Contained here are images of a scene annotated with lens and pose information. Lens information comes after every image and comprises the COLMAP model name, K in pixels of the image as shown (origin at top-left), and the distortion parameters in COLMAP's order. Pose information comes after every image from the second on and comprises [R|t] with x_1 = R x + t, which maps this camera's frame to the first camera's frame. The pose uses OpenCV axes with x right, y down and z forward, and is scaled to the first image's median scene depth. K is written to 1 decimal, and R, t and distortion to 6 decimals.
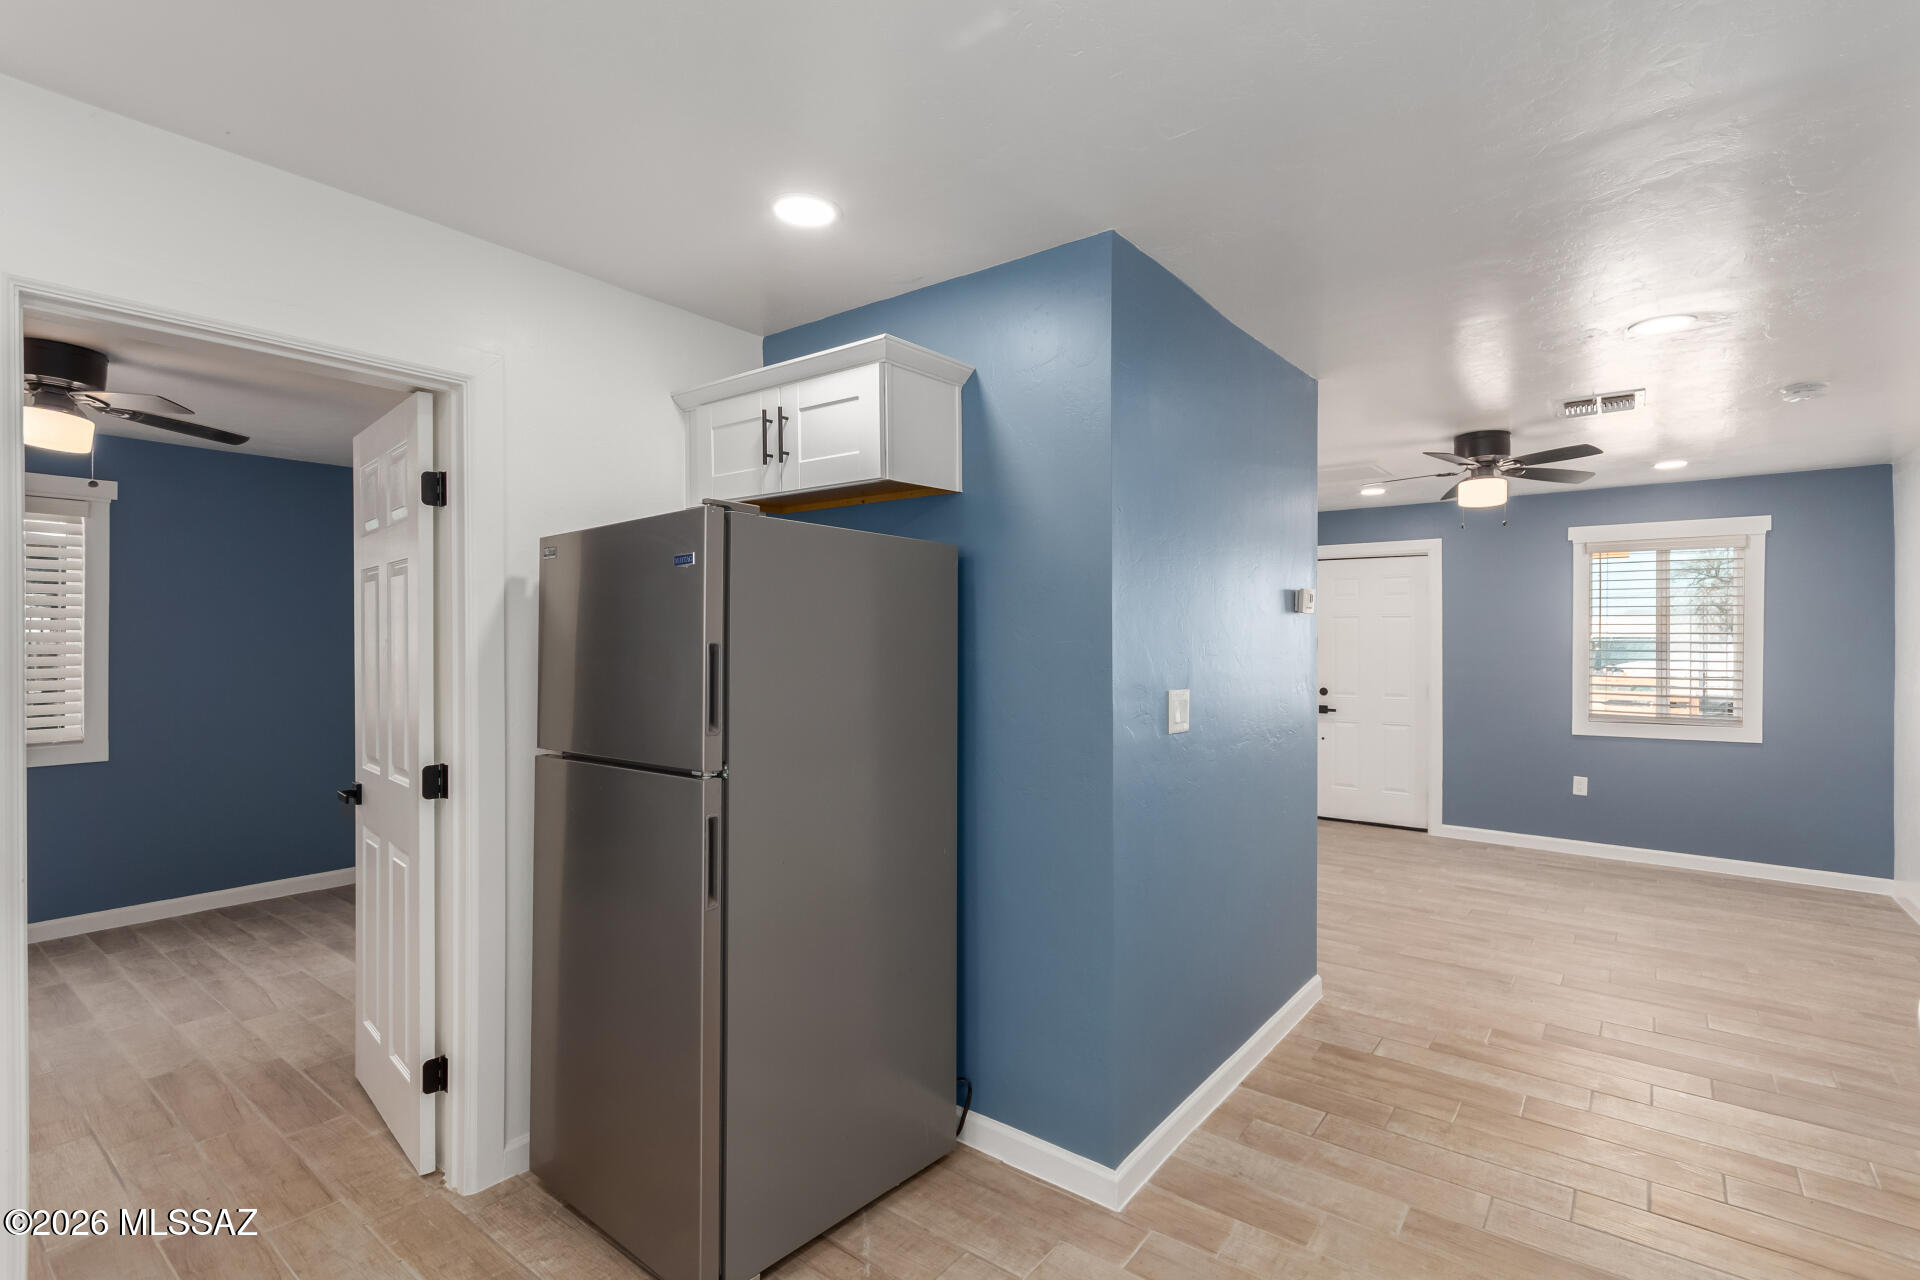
lens RADIAL K [[891.3, 0, 962.5], [0, 891.3, 638.7], [0, 0, 1]] dist [0.007971, 0.000127]
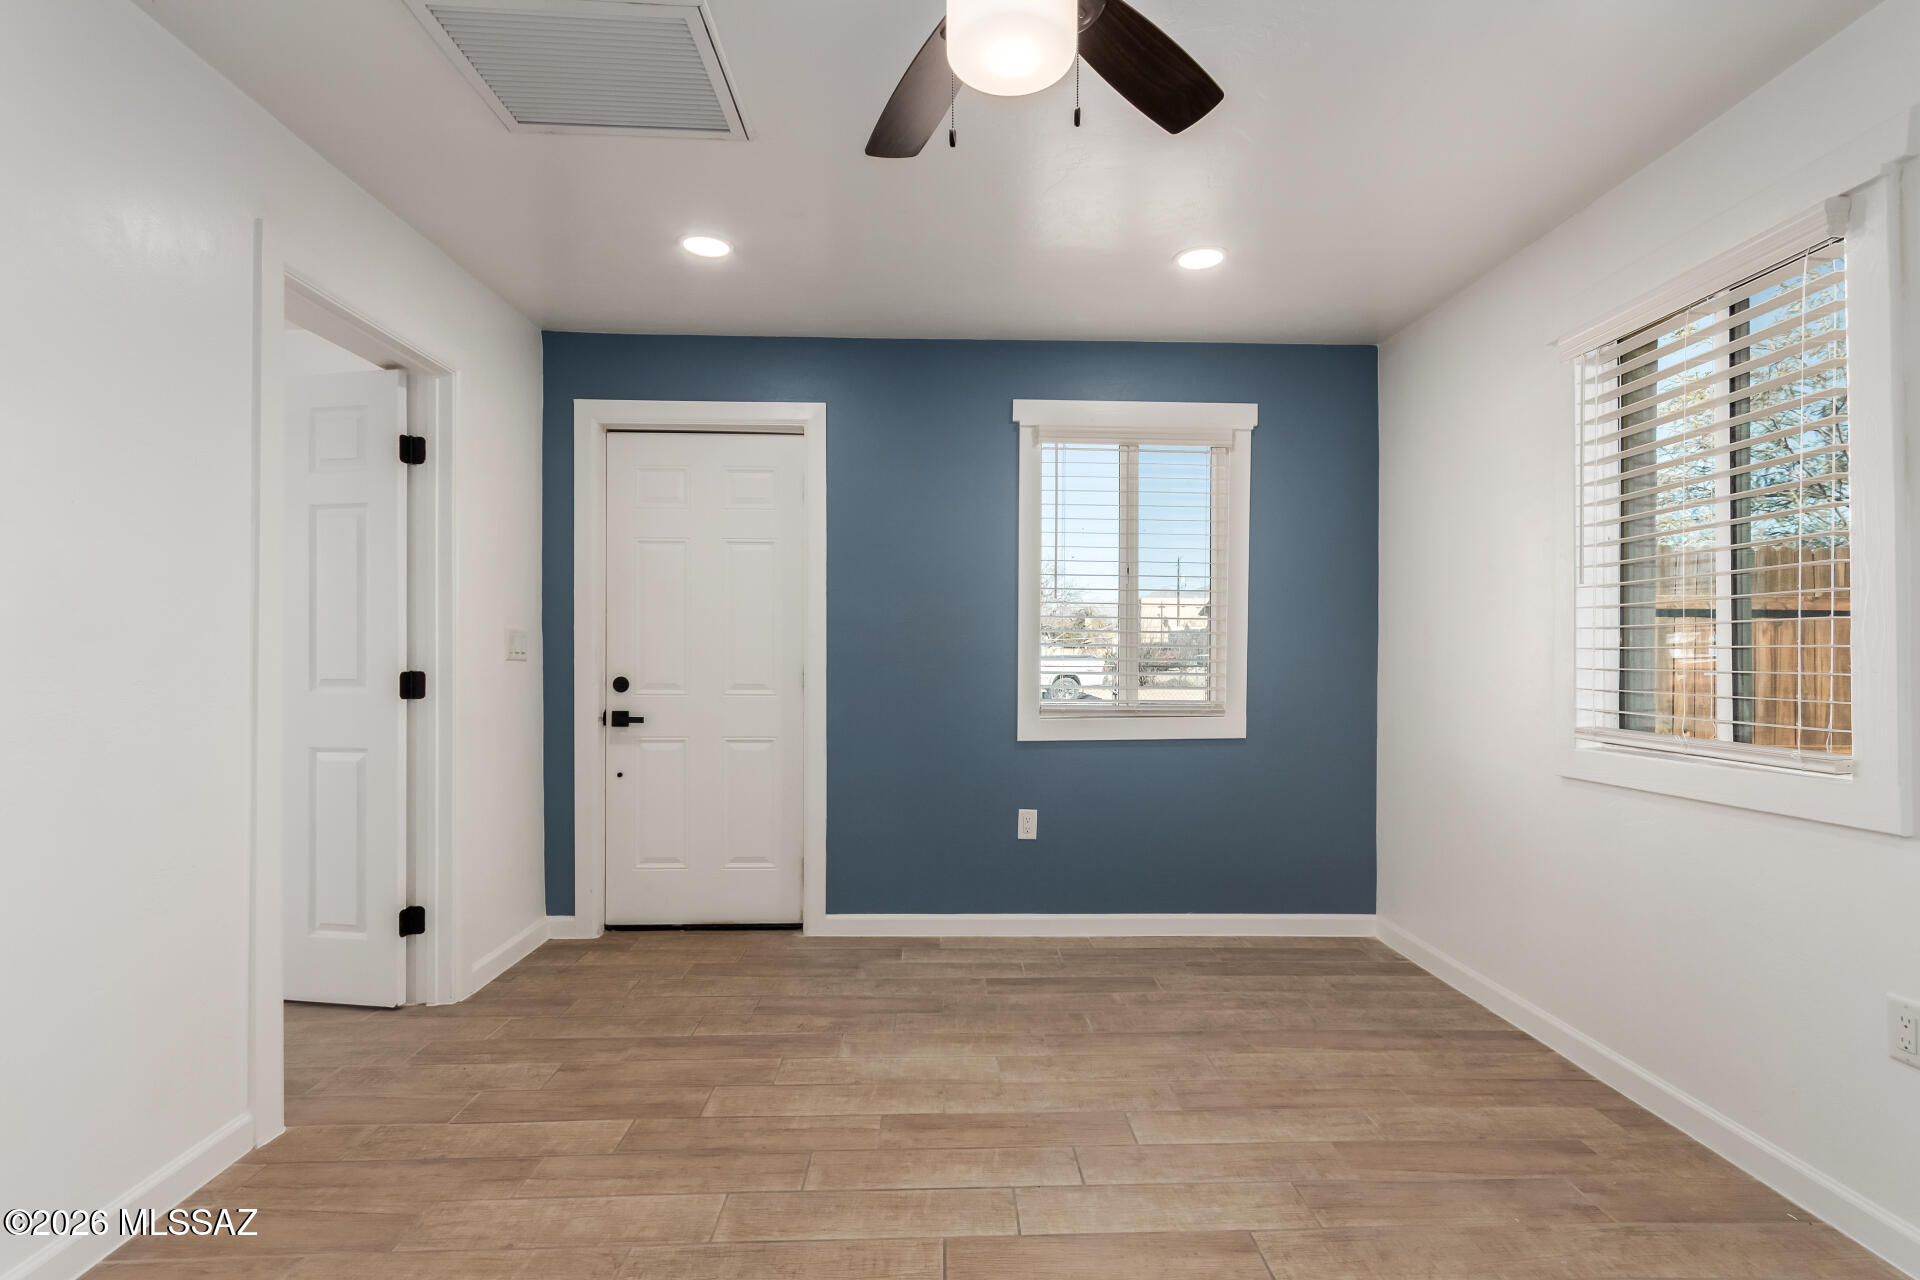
lens RADIAL K [[912.4, 0, 974.7], [0, 912.4, 657.9], [0, 0, 1]] dist [0.007677, -0.000762]
pose [[0.766996, -0.008283, 0.641599, 0.305680], [-0.001358, 0.999893, 0.014531, 0.048336], [-0.641651, -0.012016, 0.766903, 0.636409]]
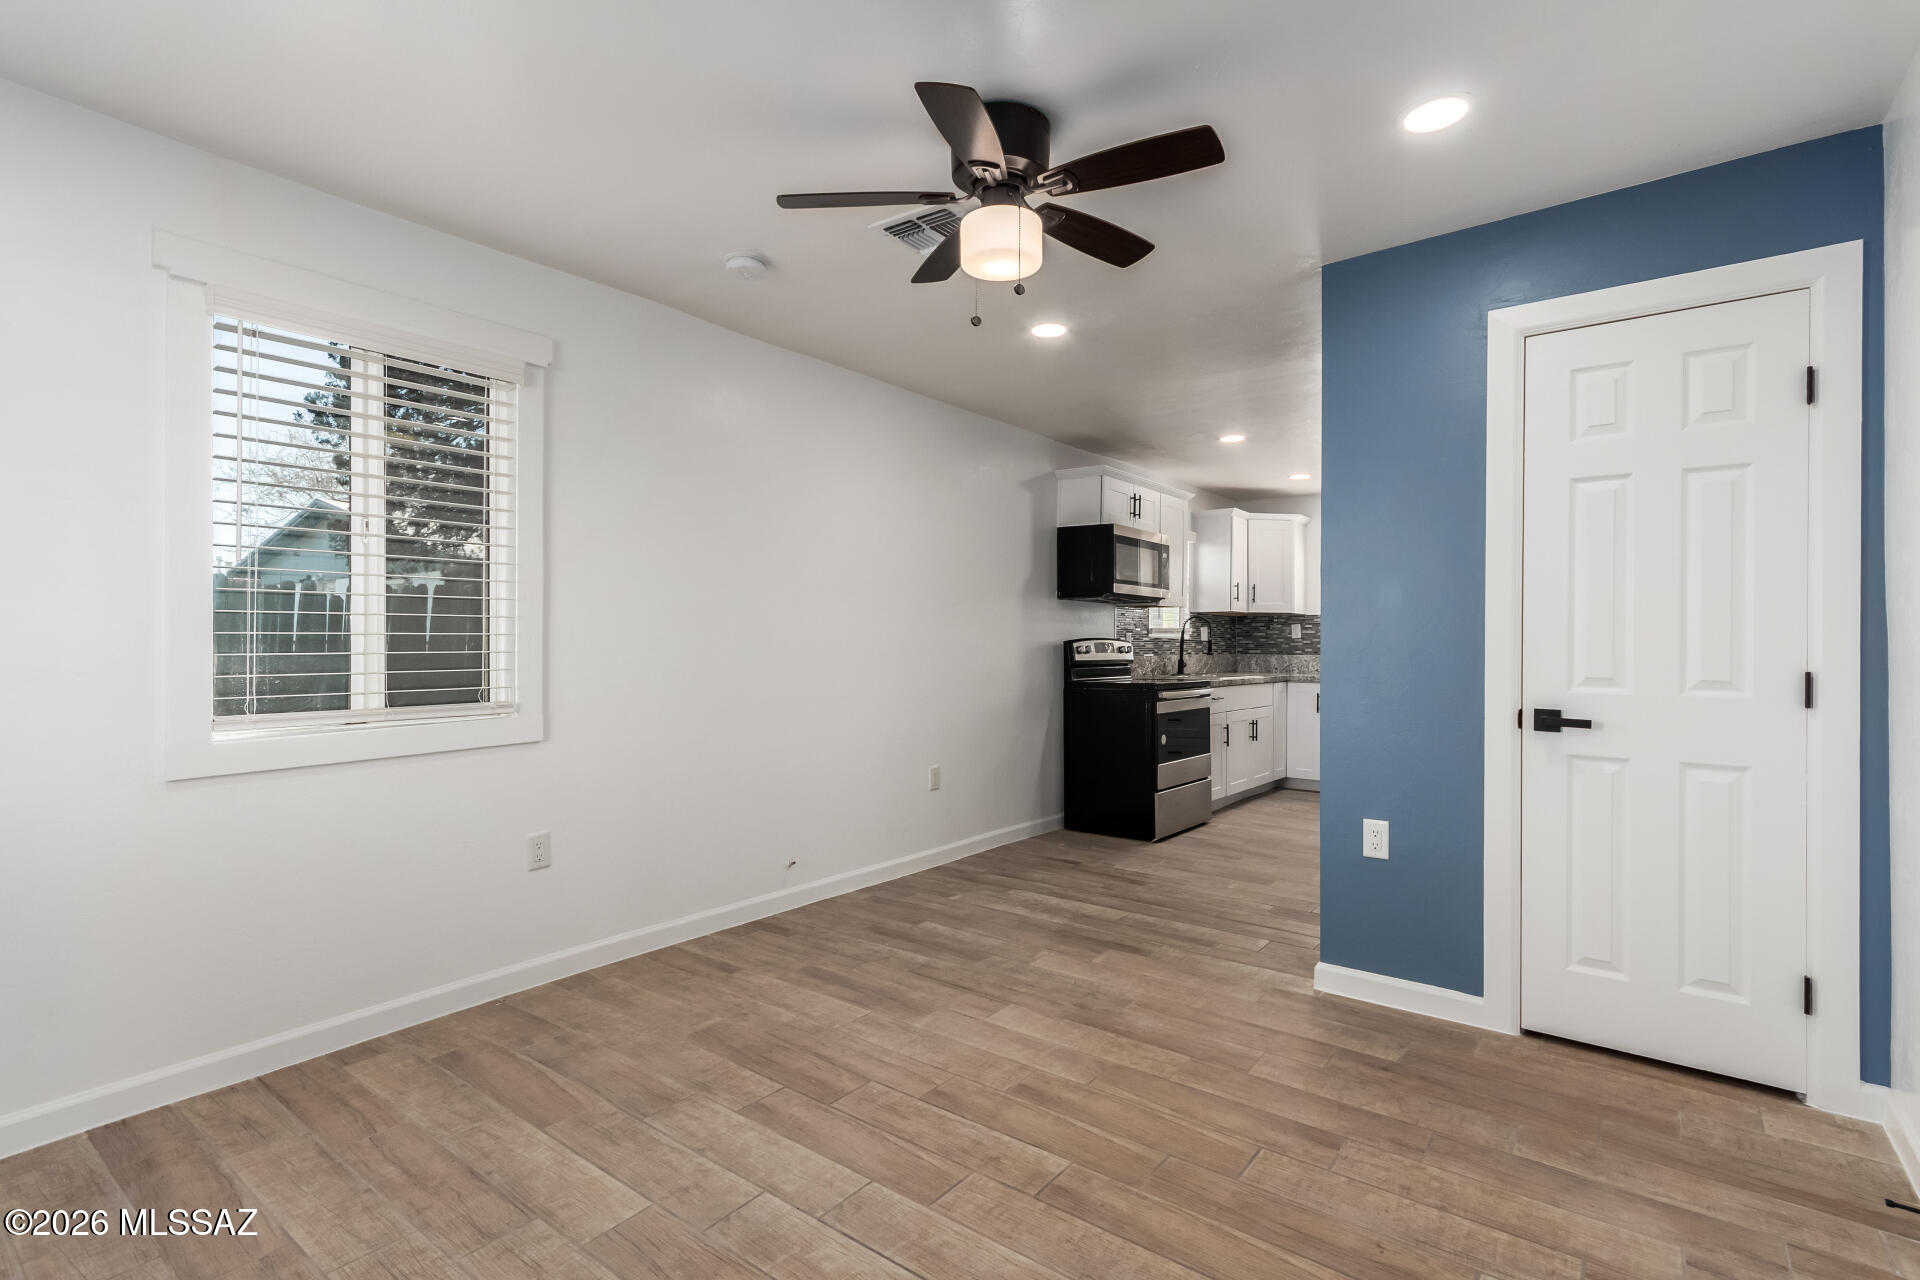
lens RADIAL K [[912.4, 0, 959.5], [0, 912.4, 651.8], [0, 0, 1]] dist [0.007677, -0.000762]
pose [[-0.999898, -0.007625, -0.012055, 0.511864], [-0.007675, 0.999962, 0.004169, 0.053994], [0.012023, 0.004261, -0.999919, 1.267838]]
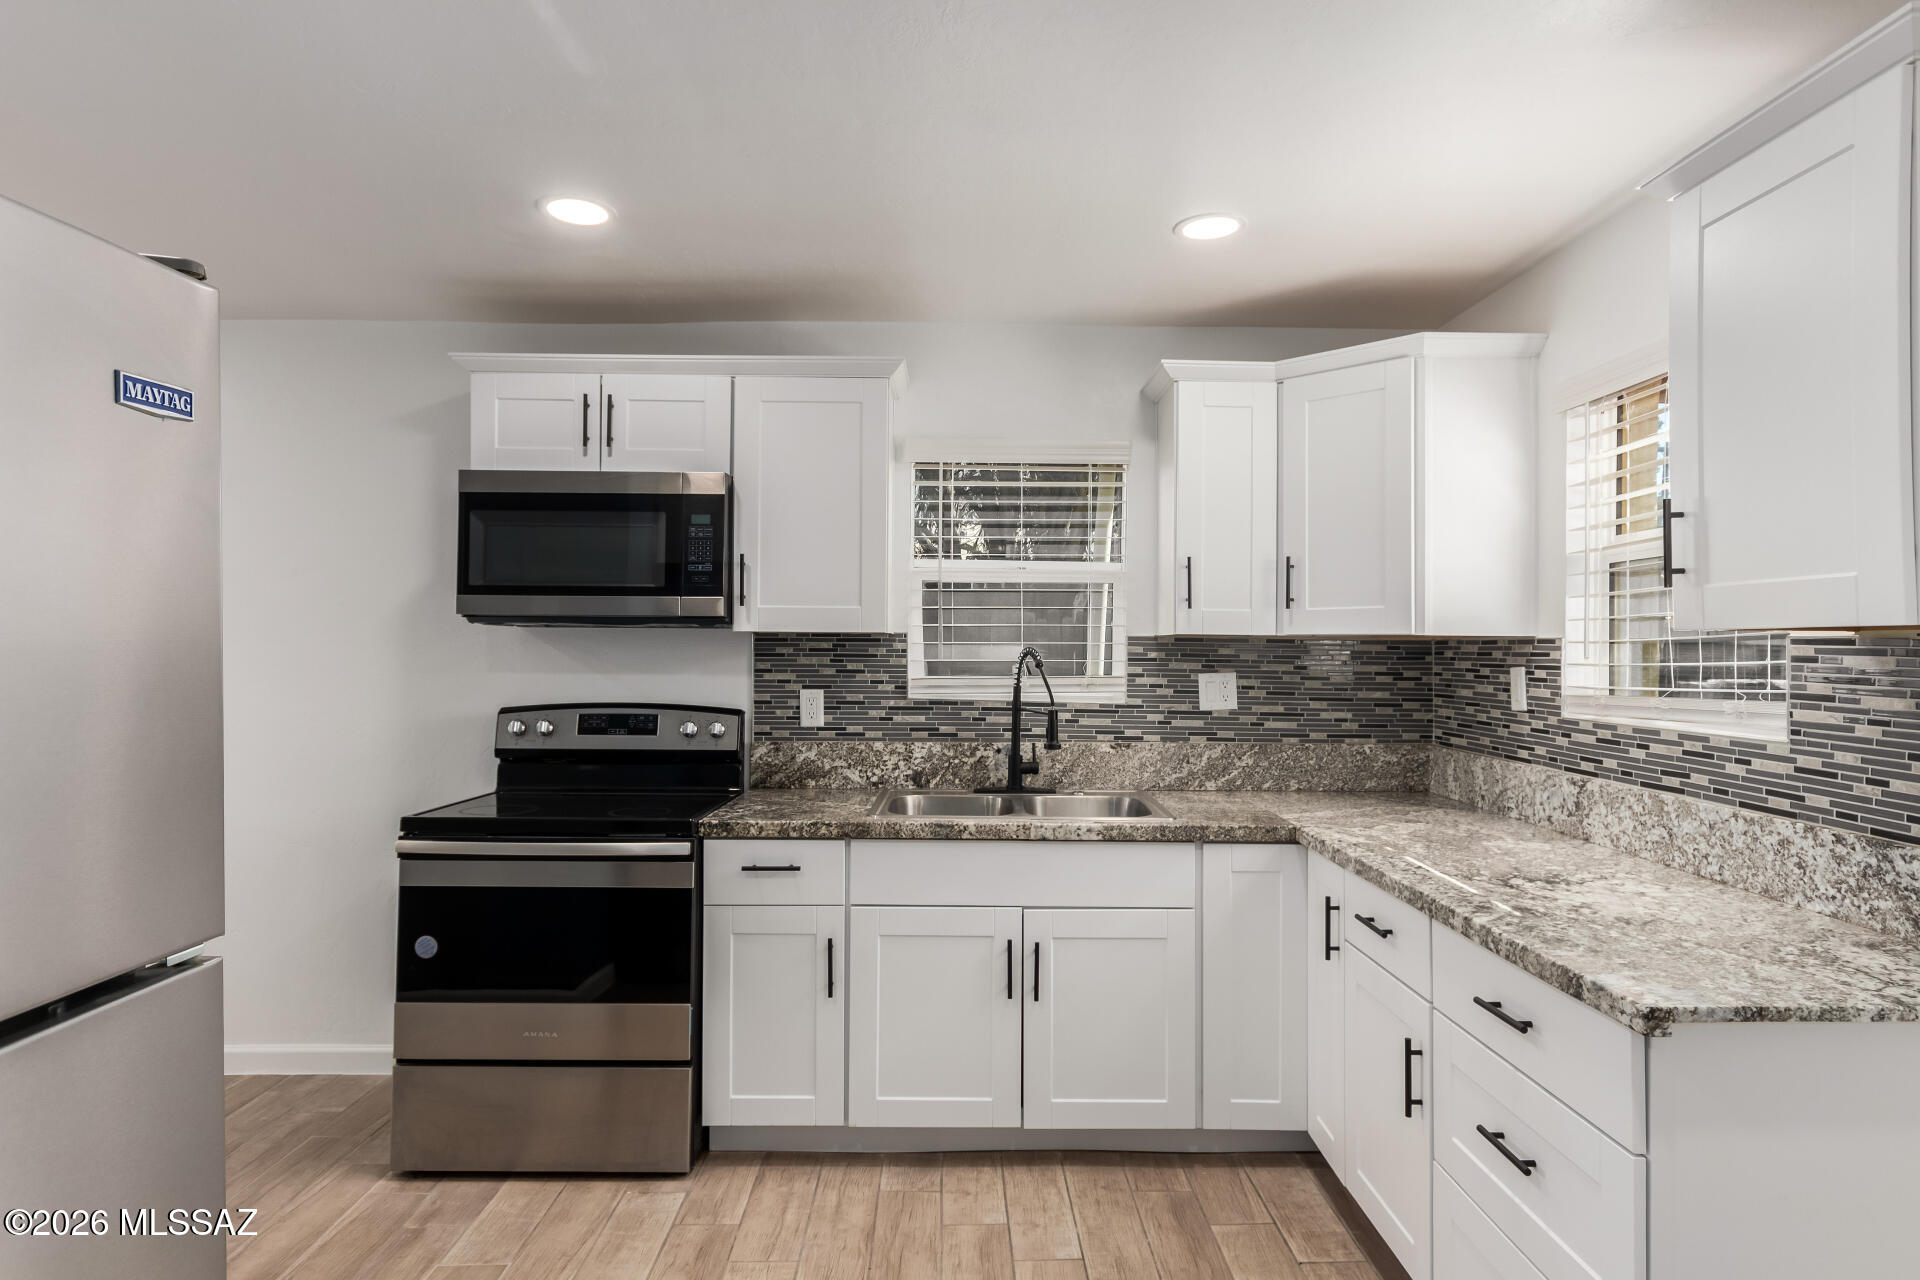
lens RADIAL K [[1106.5, 0, 1002.1], [0, 1106.5, 606.4], [0, 0, 1]] dist [-0.005514, 0.003940]
pose [[-0.615601, 0.018479, 0.787841, -0.340430], [-0.011223, 0.999418, -0.032211, 0.001335], [-0.787978, -0.028672, -0.615036, 0.362569]]
